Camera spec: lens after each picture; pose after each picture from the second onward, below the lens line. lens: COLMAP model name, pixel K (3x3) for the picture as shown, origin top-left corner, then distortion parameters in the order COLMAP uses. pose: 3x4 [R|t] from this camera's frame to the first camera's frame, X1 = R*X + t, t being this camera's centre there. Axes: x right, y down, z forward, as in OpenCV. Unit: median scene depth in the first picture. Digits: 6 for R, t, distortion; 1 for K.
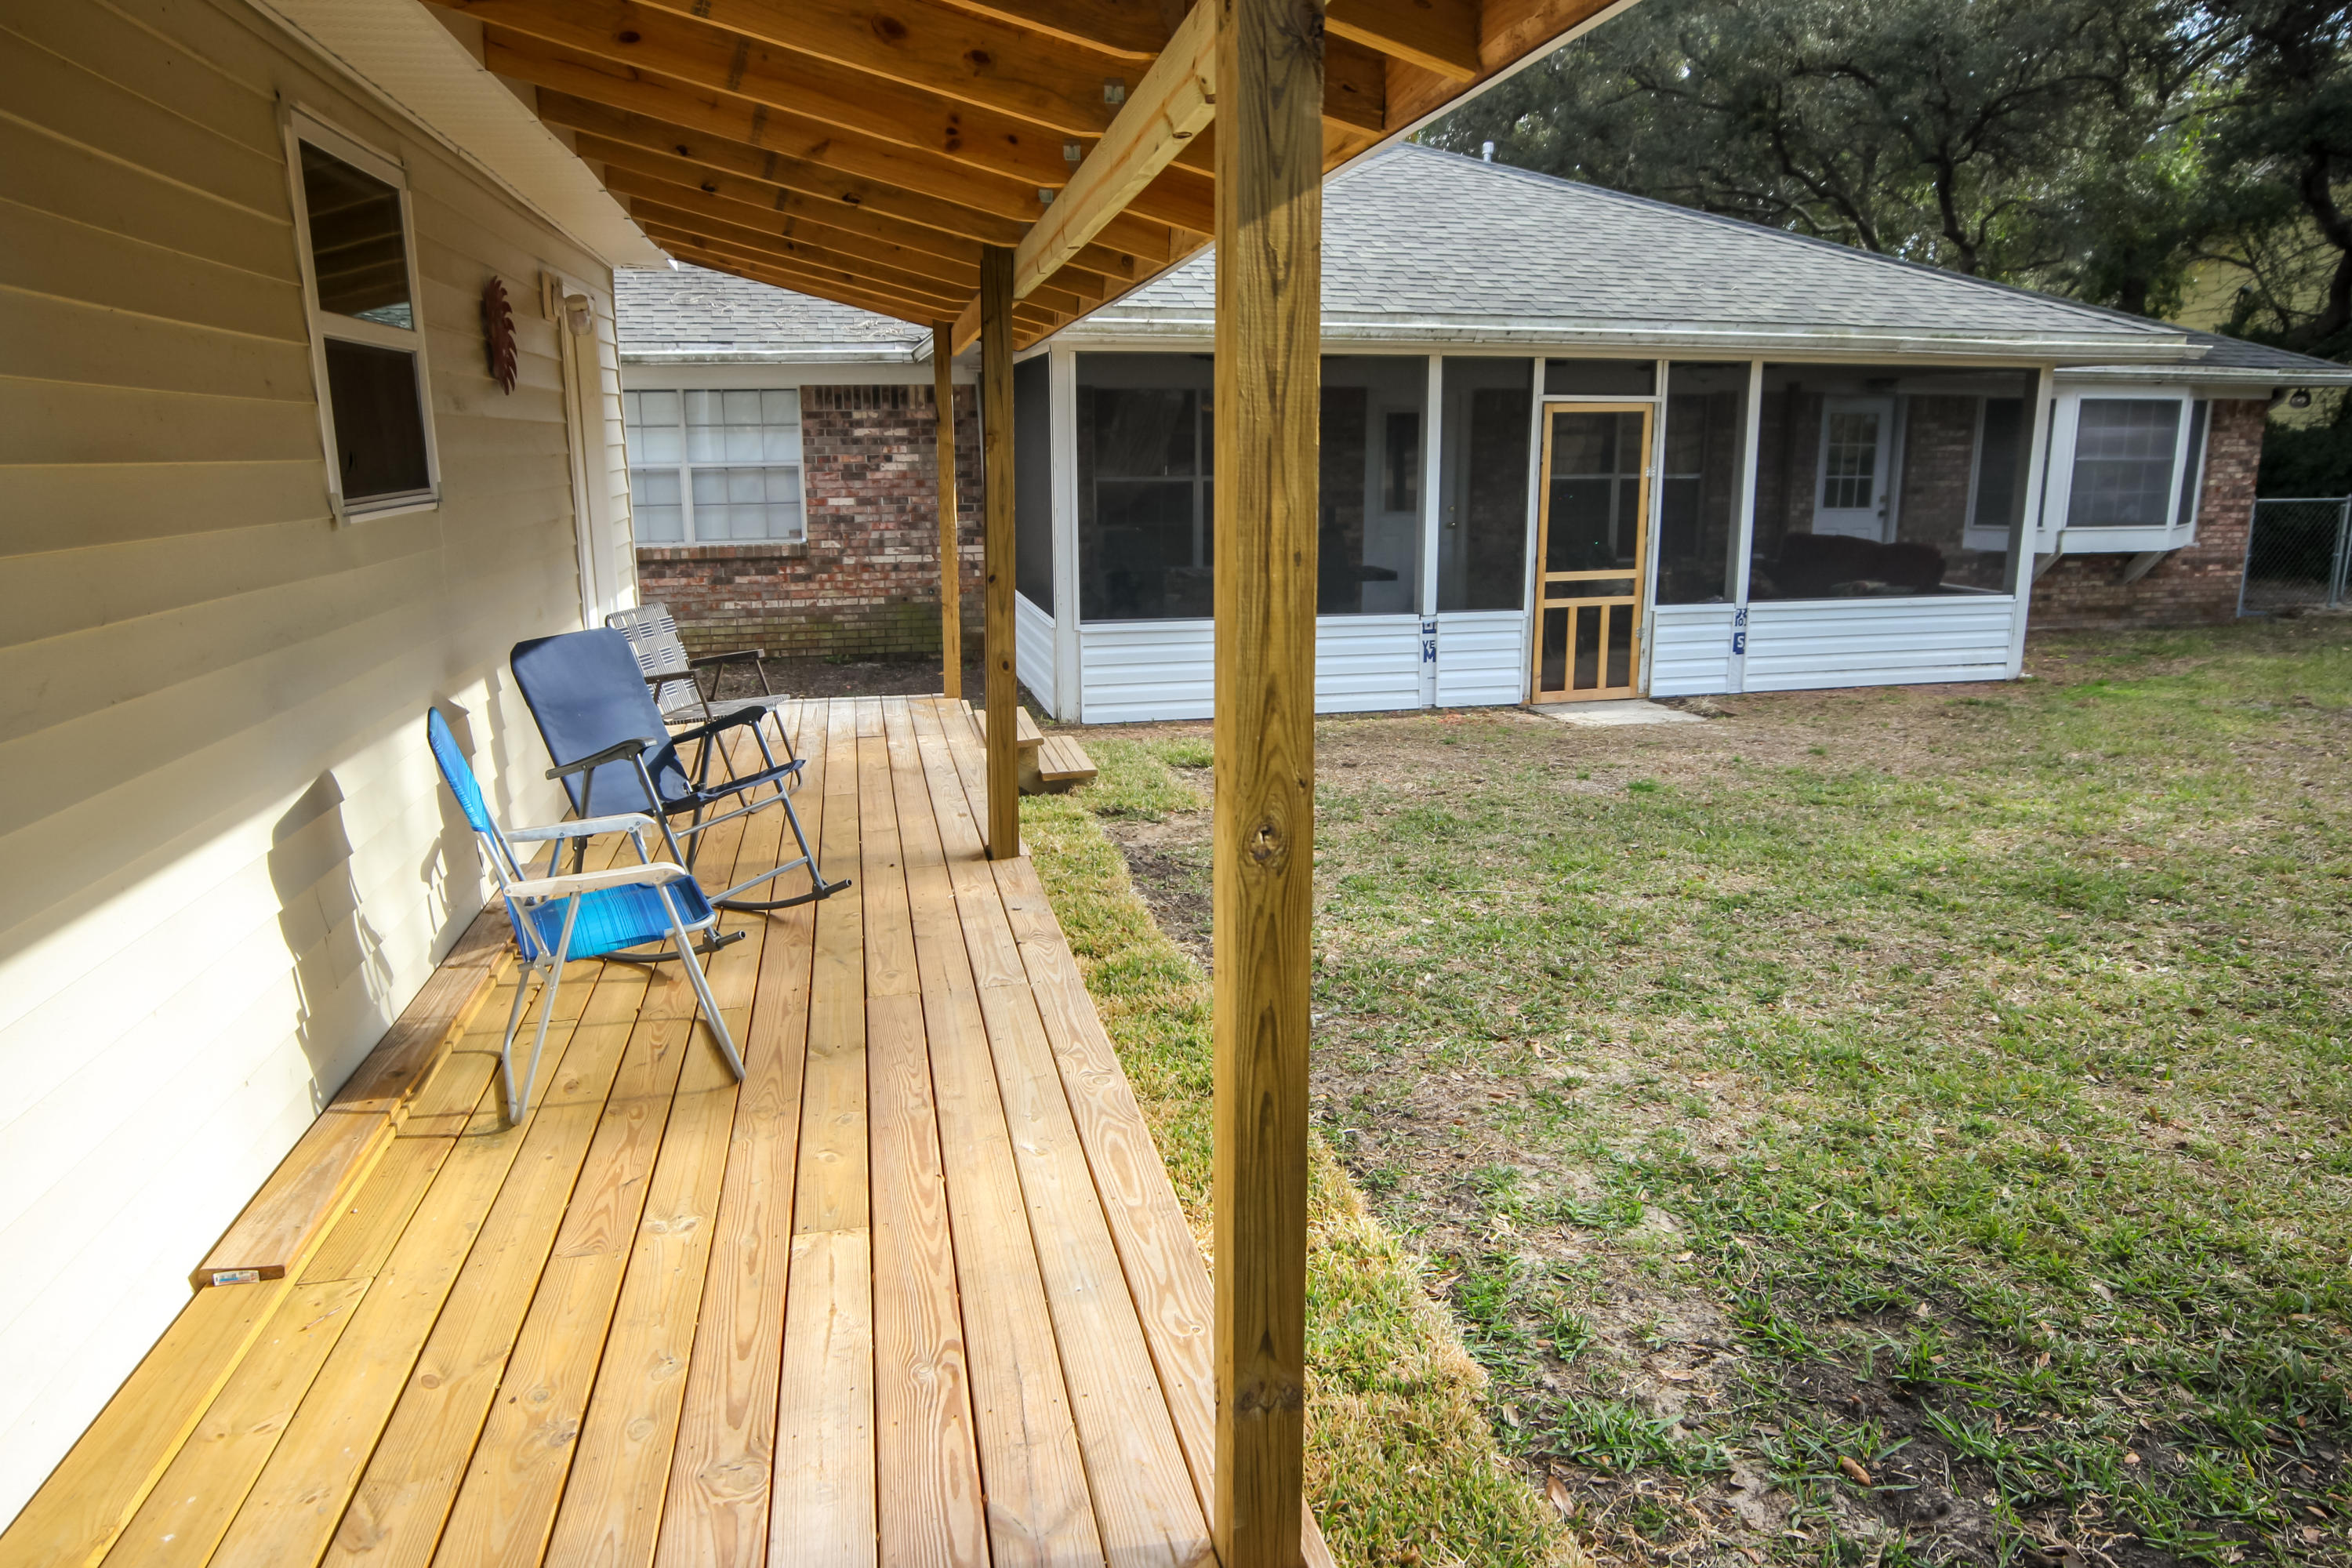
lens RADIAL K [[1524.7, 0, 1176.0], [0, 1524.7, 784.0], [0, 0, 1]] dist [-0.073523, 0.053454]
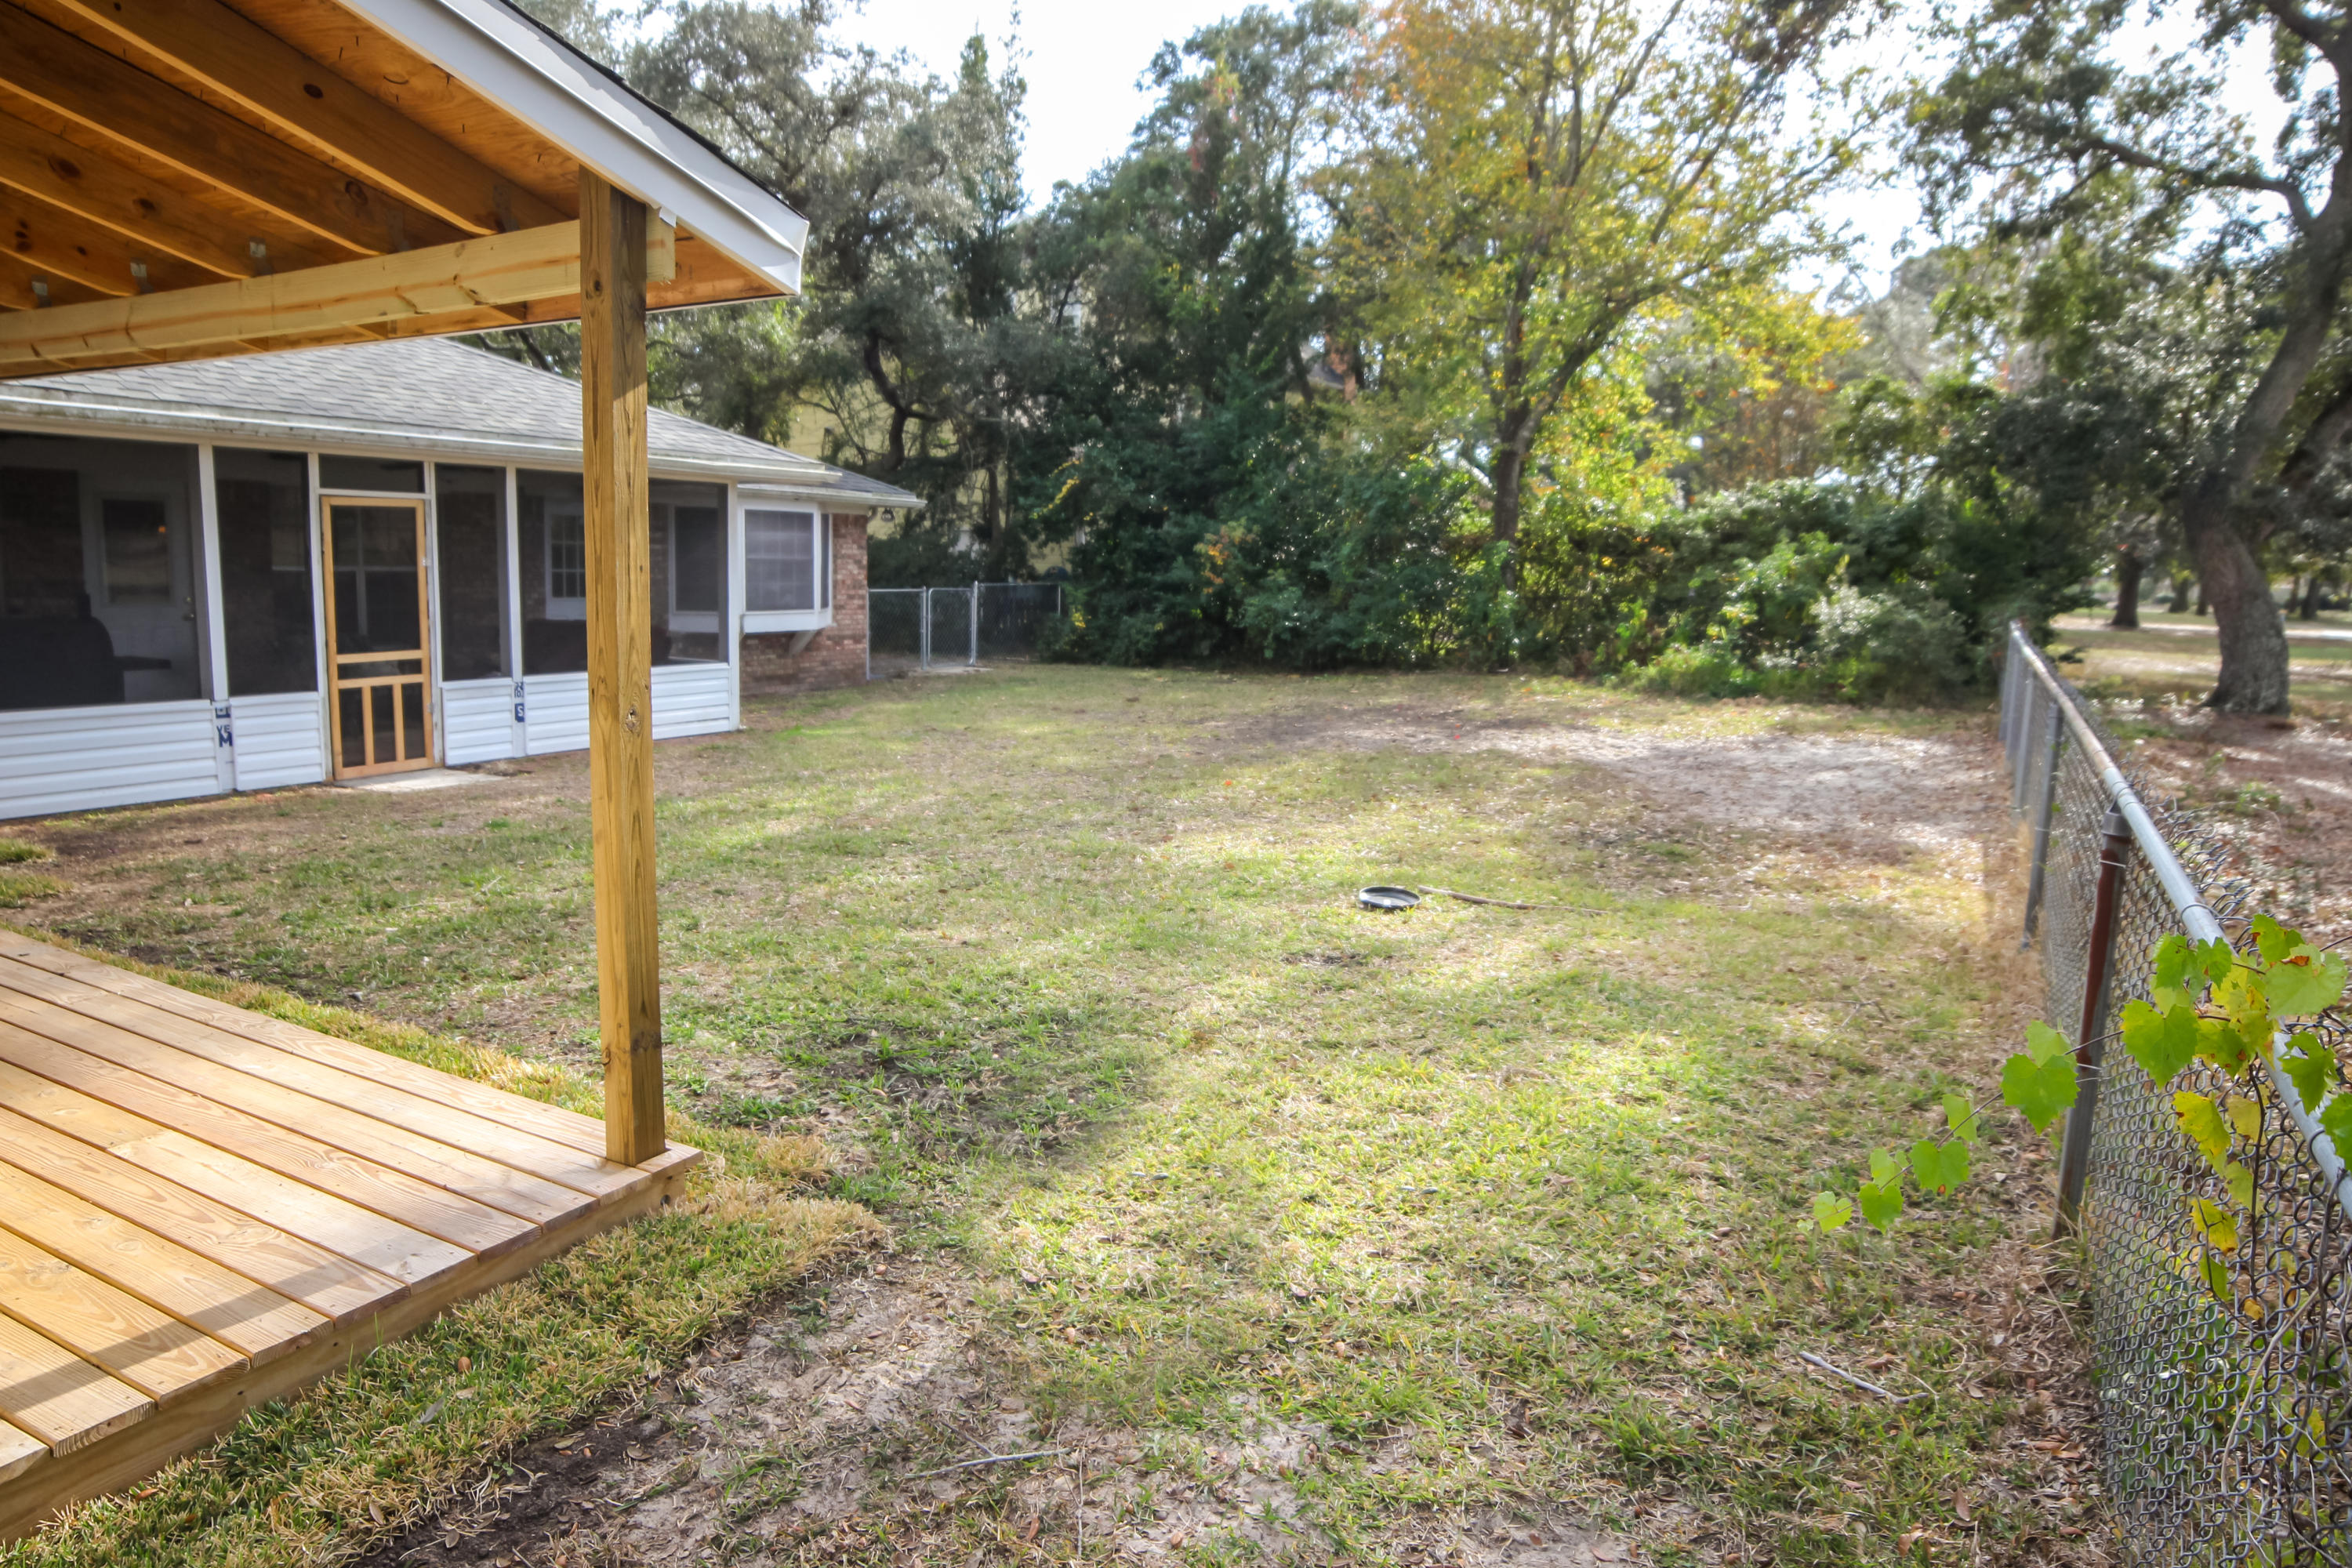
lens RADIAL K [[1524.7, 0, 1176.0], [0, 1524.7, 784.0], [0, 0, 1]] dist [-0.073523, 0.053454]
pose [[0.668255, -0.086435, 0.738894, -0.142099], [0.136080, 0.990672, -0.007183, 0.036182], [-0.731380, 0.105349, 0.673784, -0.120270]]
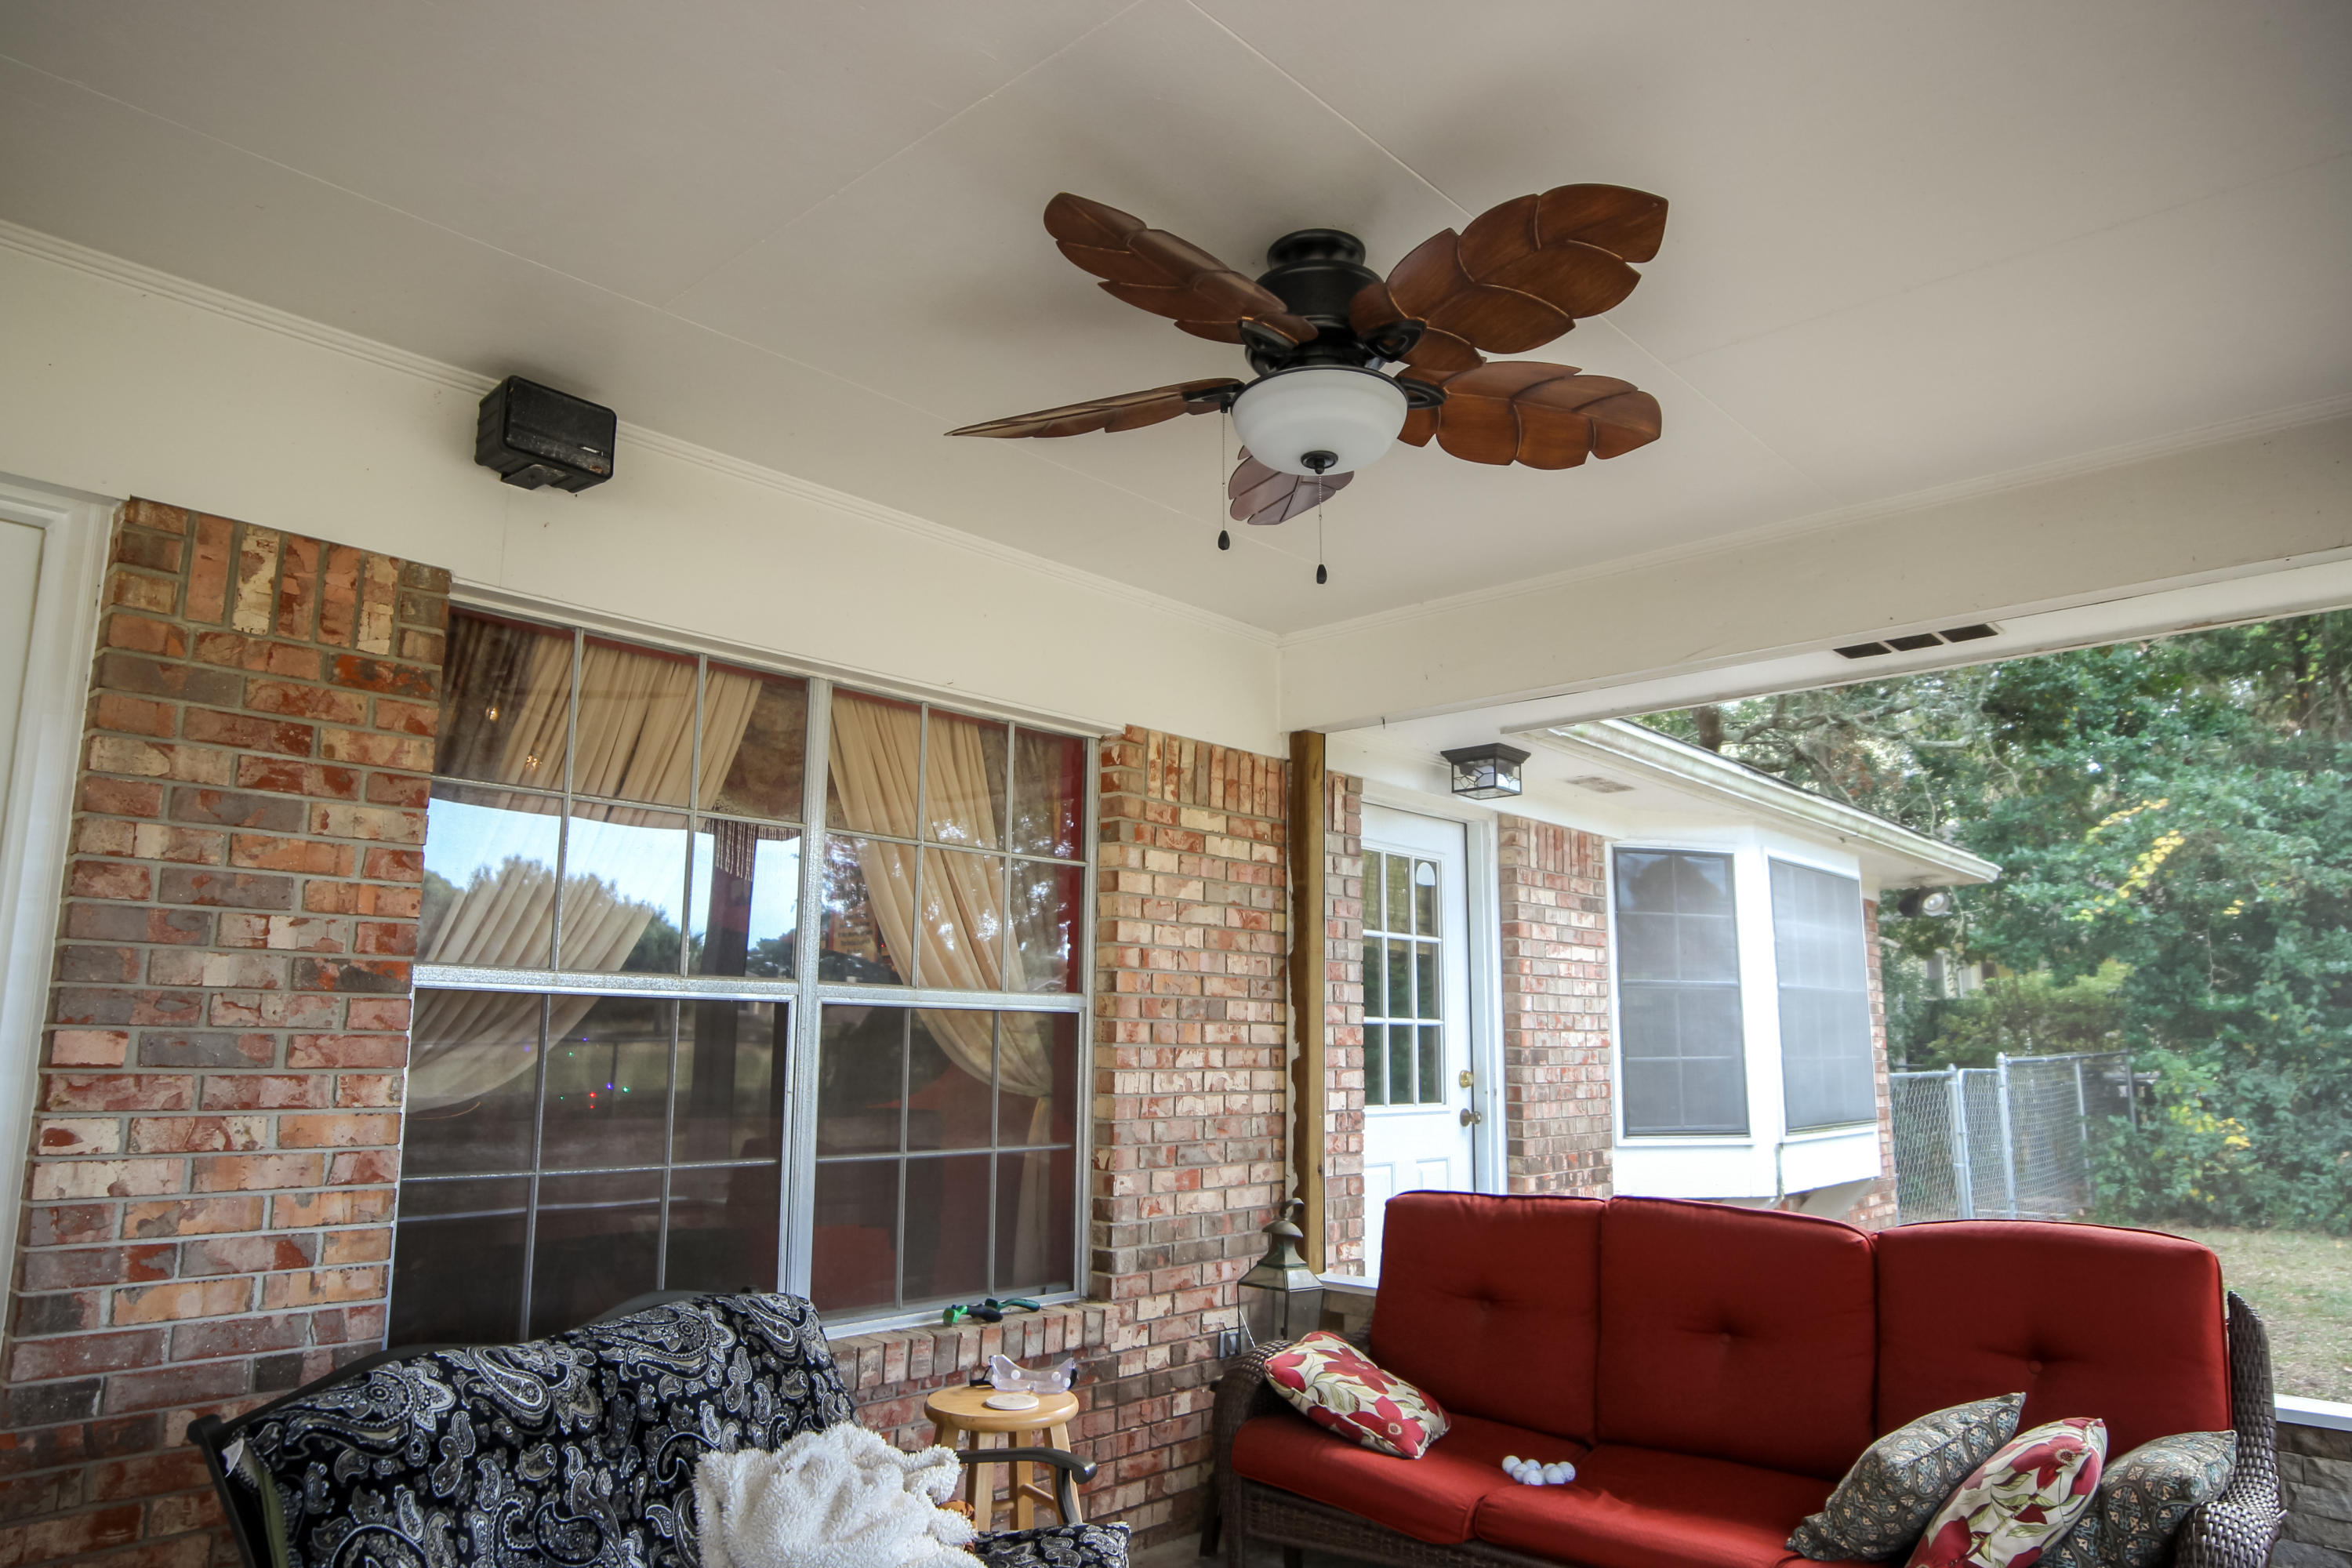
lens RADIAL K [[1524.7, 0, 1176.0], [0, 1524.7, 784.0], [0, 0, 1]] dist [-0.073523, 0.053454]
pose [[0.834534, 0.101459, 0.541534, 0.264763], [0.116779, 0.927992, -0.353828, -0.182438], [-0.538438, 0.358521, 0.762592, 0.995254]]
